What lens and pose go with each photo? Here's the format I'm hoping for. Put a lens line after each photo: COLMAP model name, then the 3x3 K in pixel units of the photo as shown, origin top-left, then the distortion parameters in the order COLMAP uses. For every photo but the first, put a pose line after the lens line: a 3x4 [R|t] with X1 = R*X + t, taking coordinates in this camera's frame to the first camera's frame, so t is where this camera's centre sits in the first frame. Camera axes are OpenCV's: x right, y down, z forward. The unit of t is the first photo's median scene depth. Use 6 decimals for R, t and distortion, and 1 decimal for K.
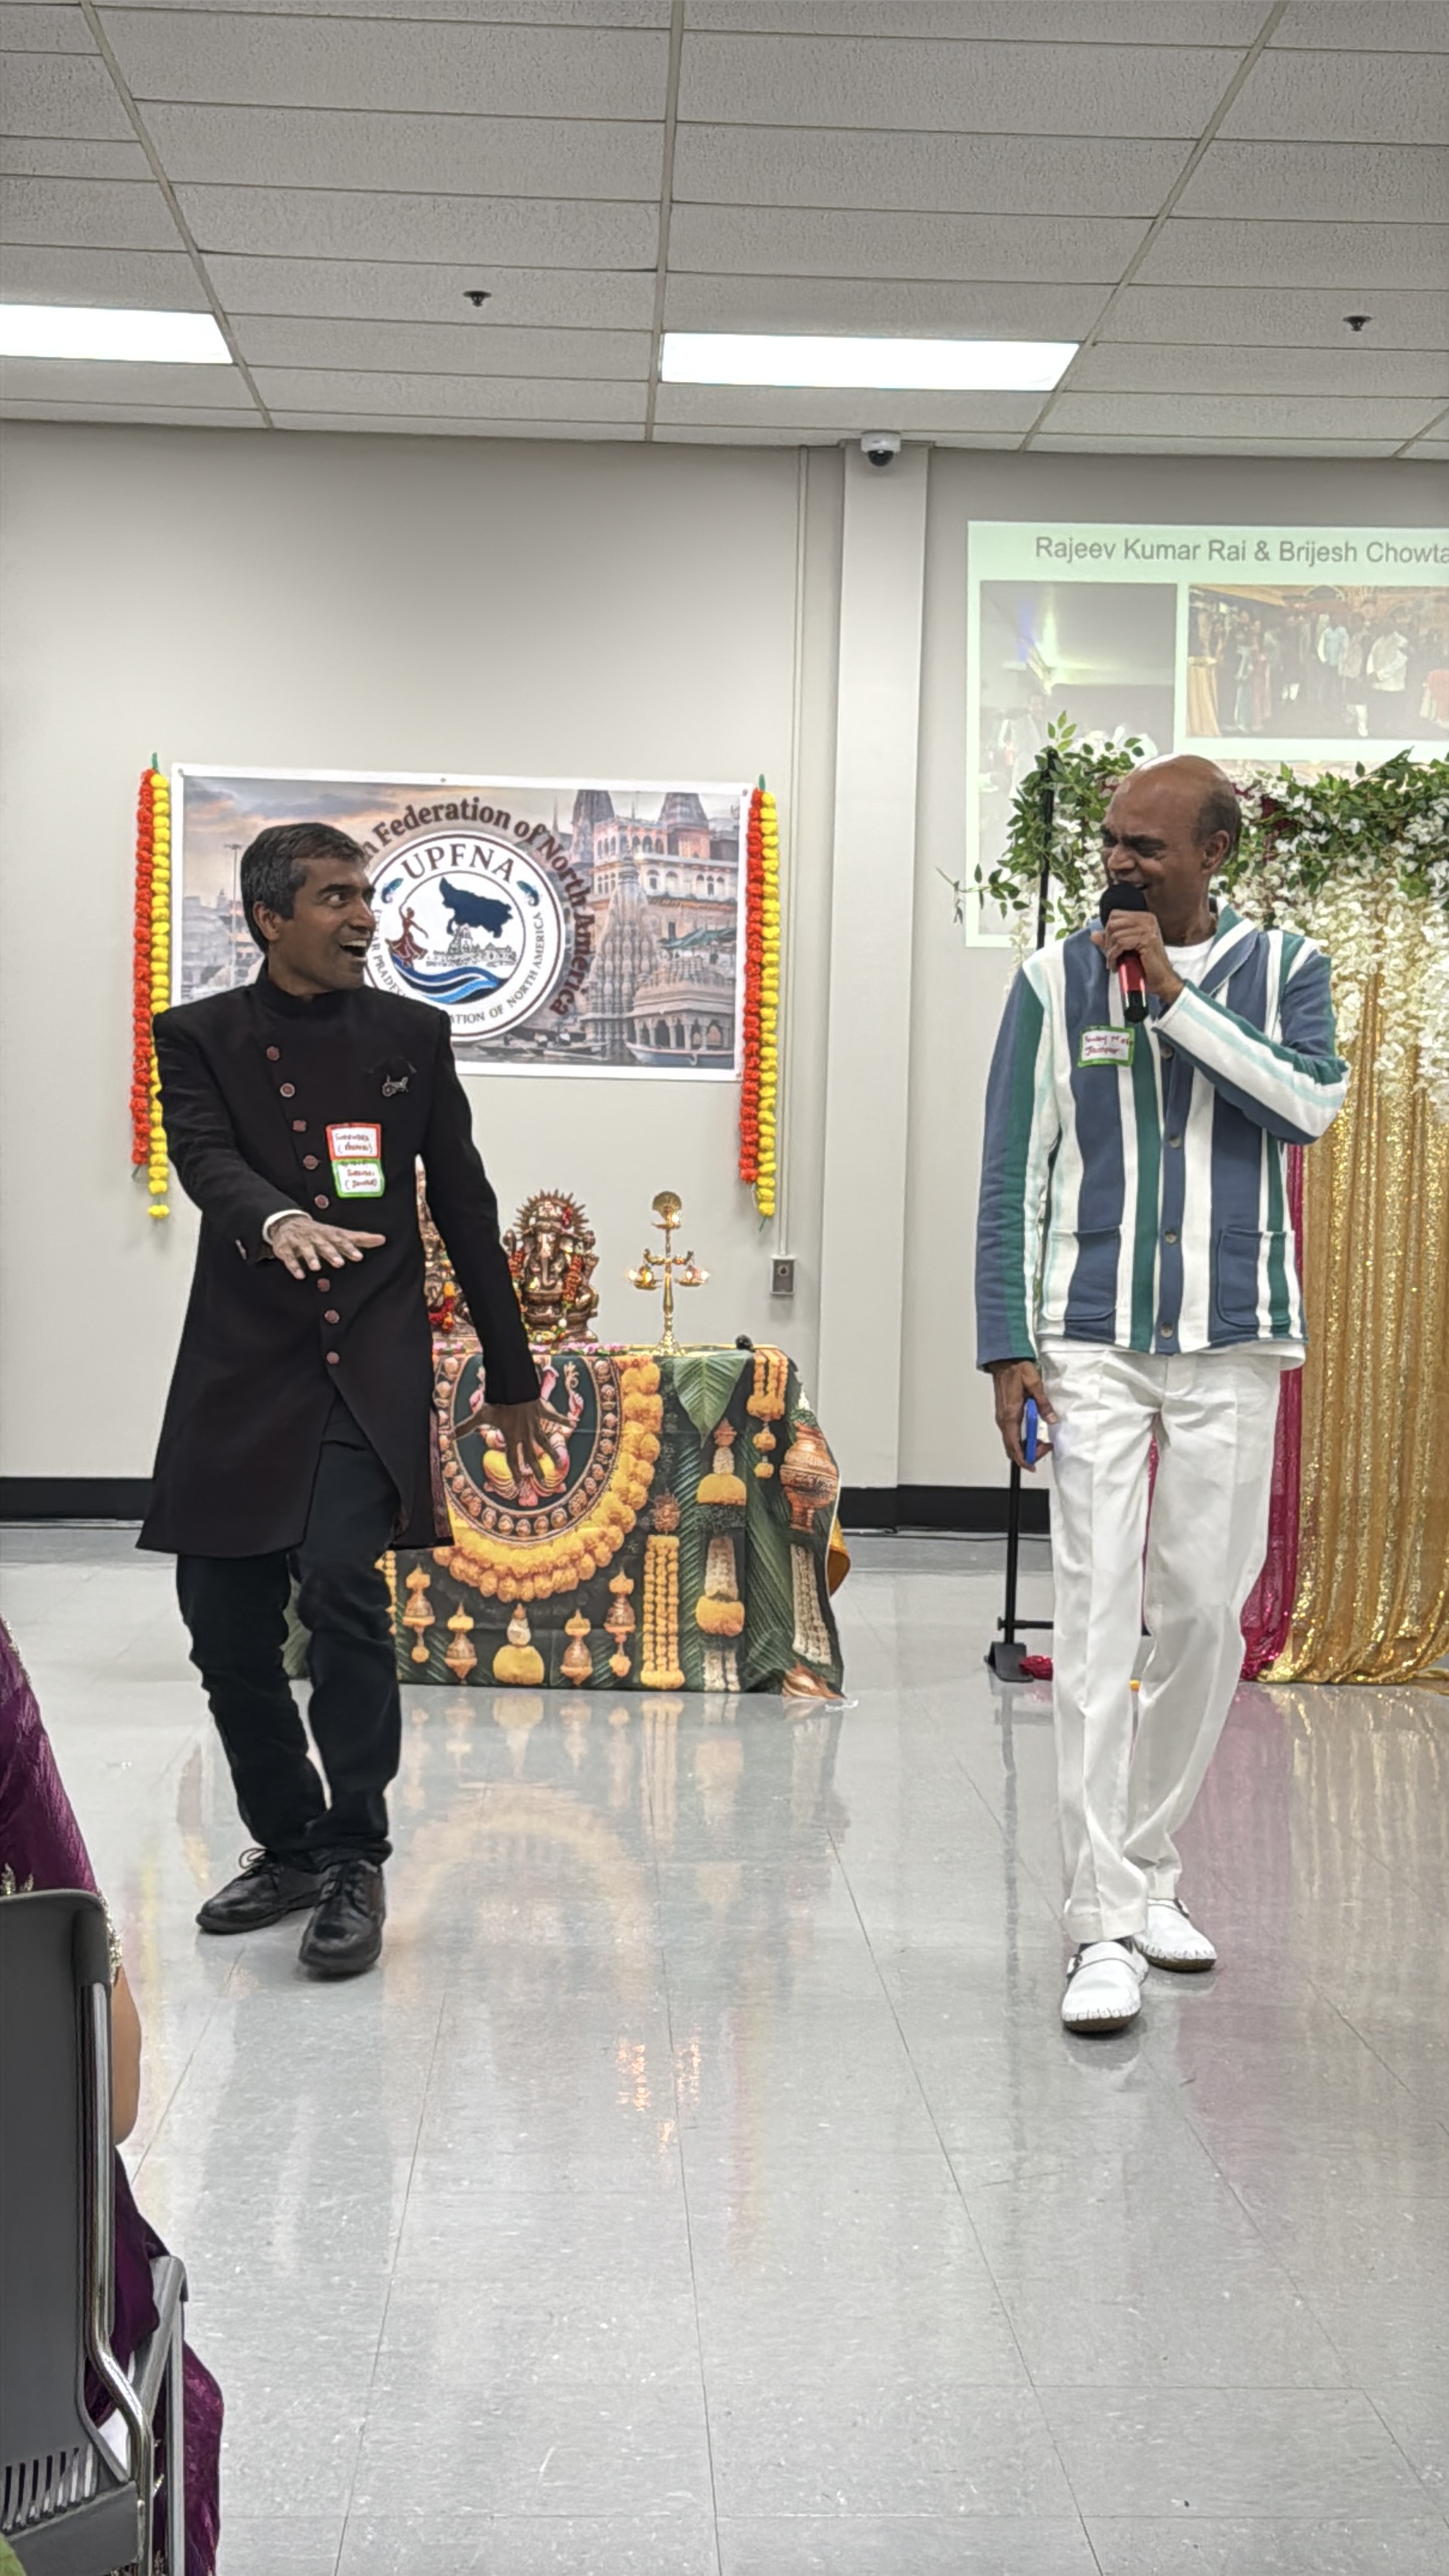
lens RADIAL K [[4067.9, 0, 724.5], [0, 4067.9, 1288.0], [0, 0, 1]] dist [0.255260, 0.047626]
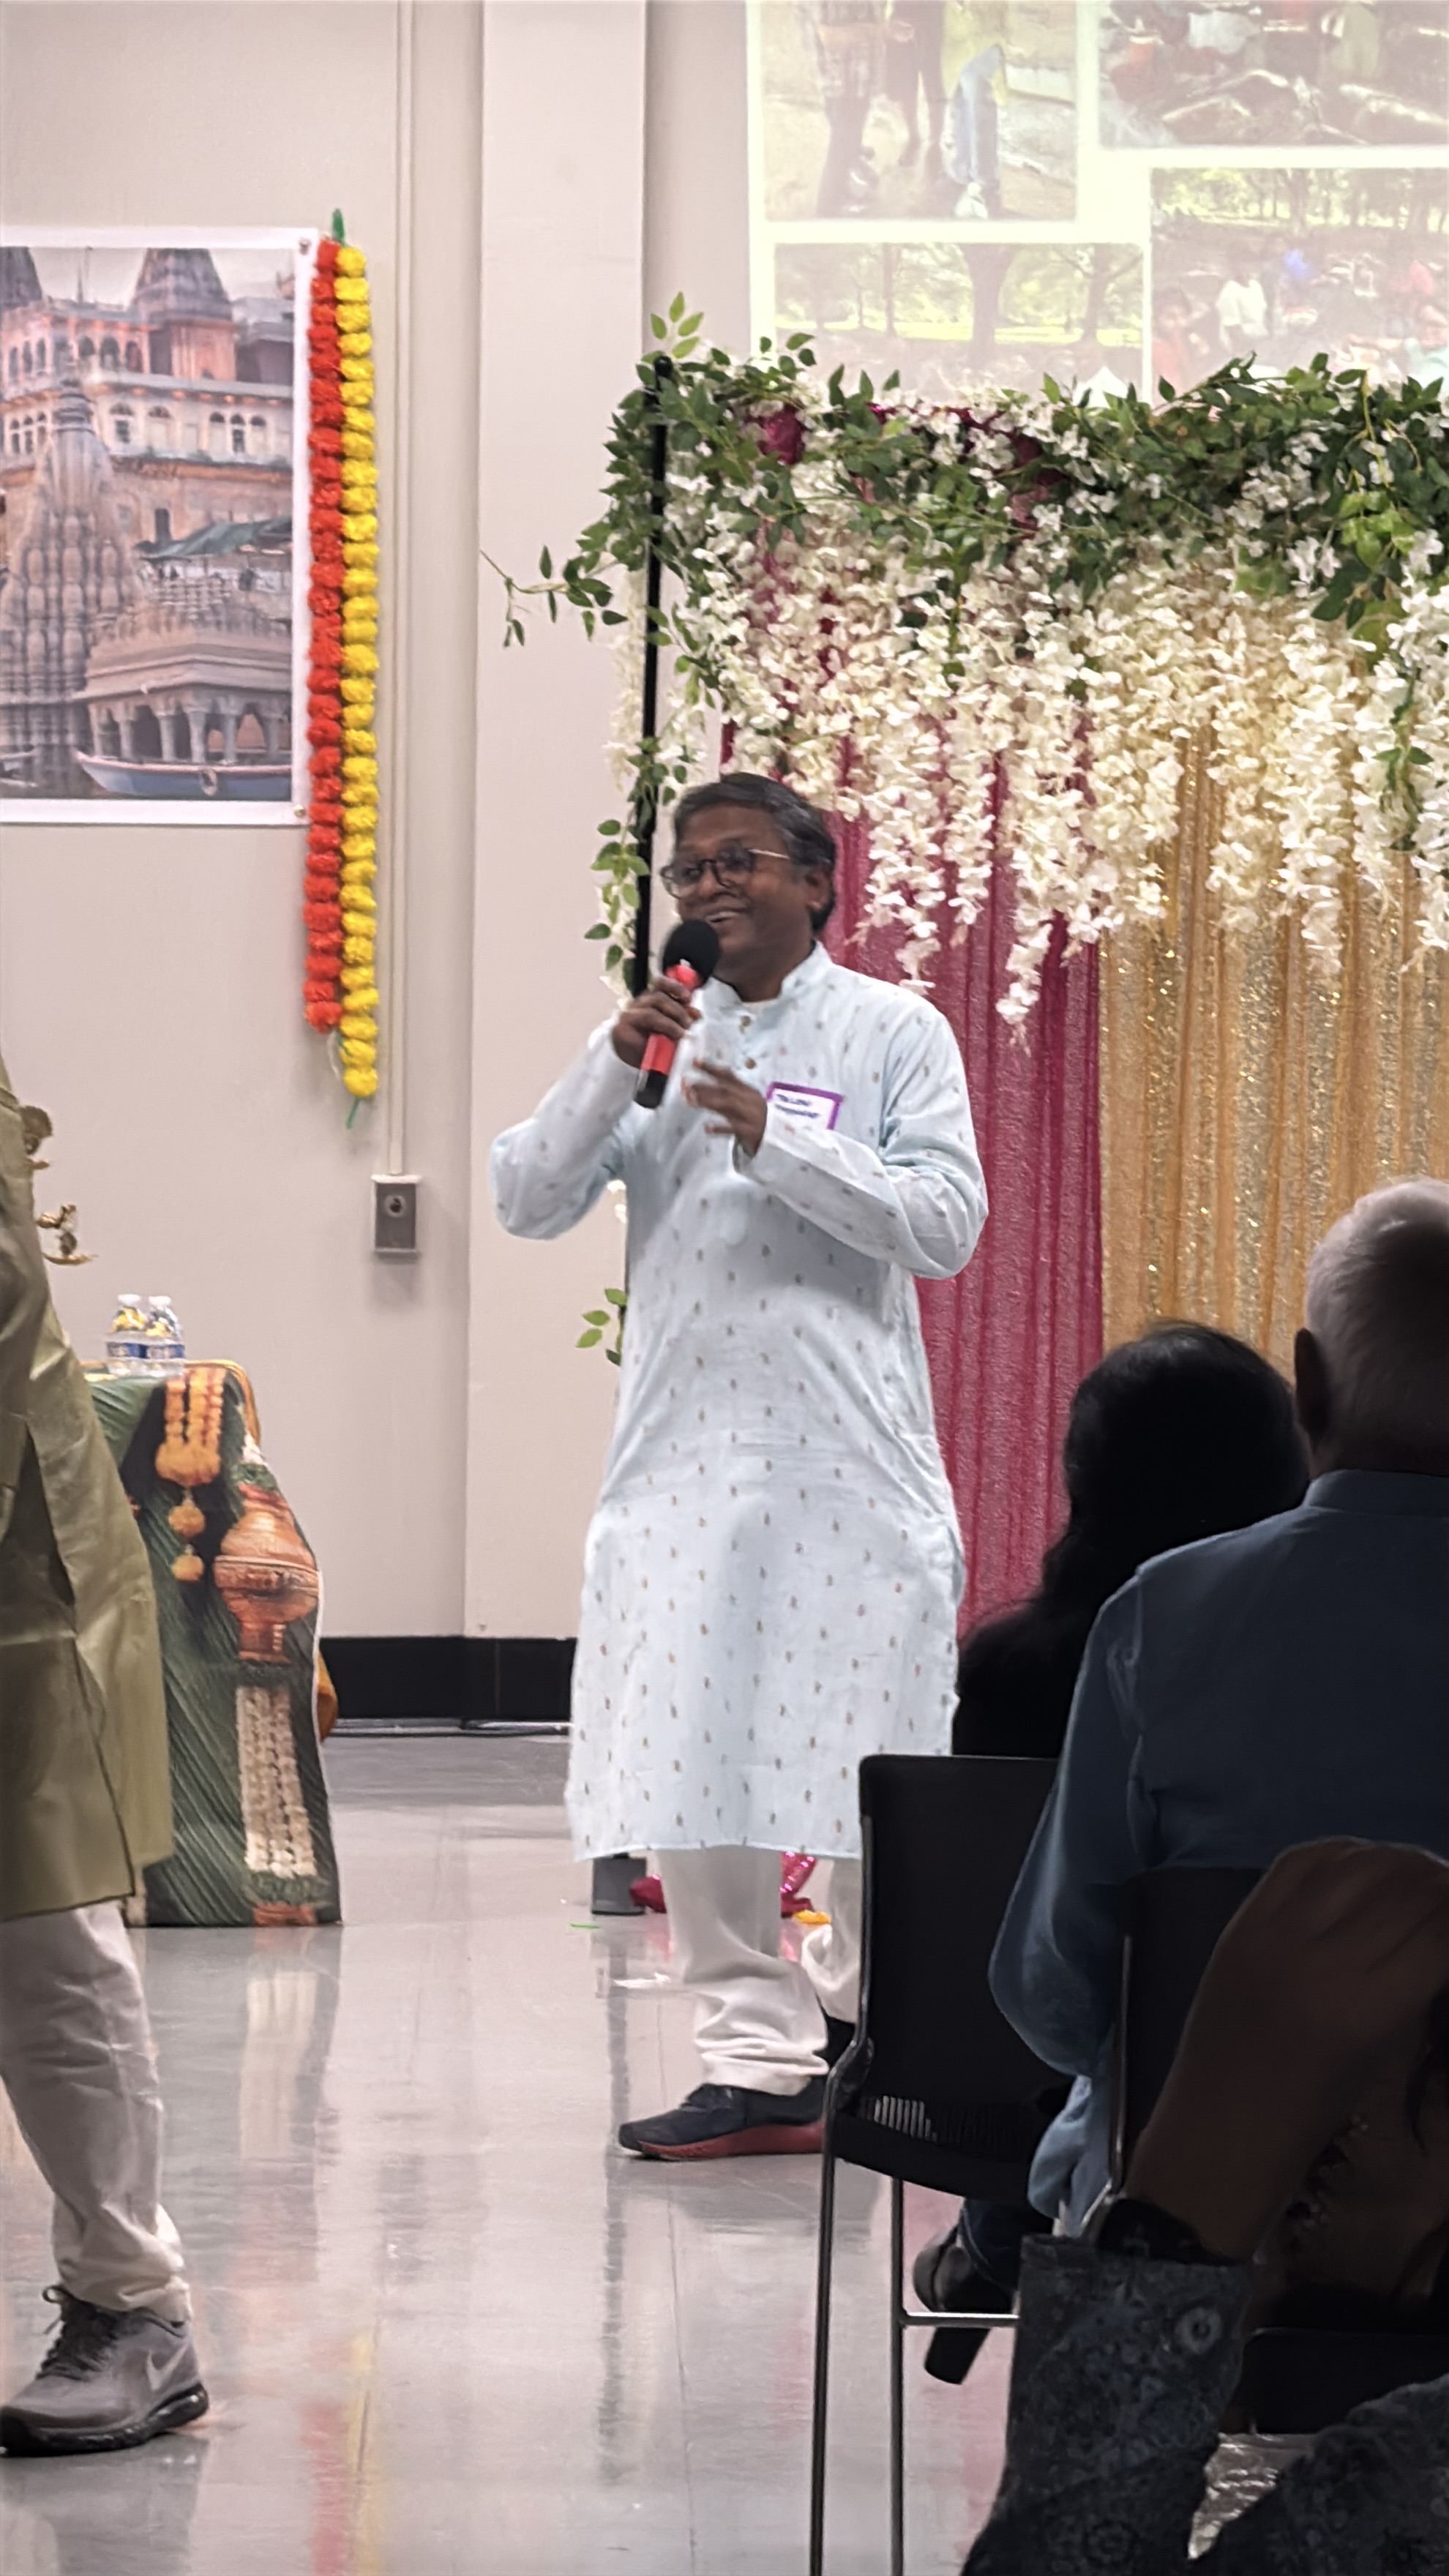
lens RADIAL K [[13821.3, 0, 724.5], [0, 13821.3, 1288.0], [0, 0, 1]] dist [0.351289, -7.242058]
pose [[0.999814, -0.013748, -0.013560, 0.113745], [0.013886, 0.999852, 0.010157, -0.015912], [0.013419, -0.010344, 0.999856, -1.013405]]
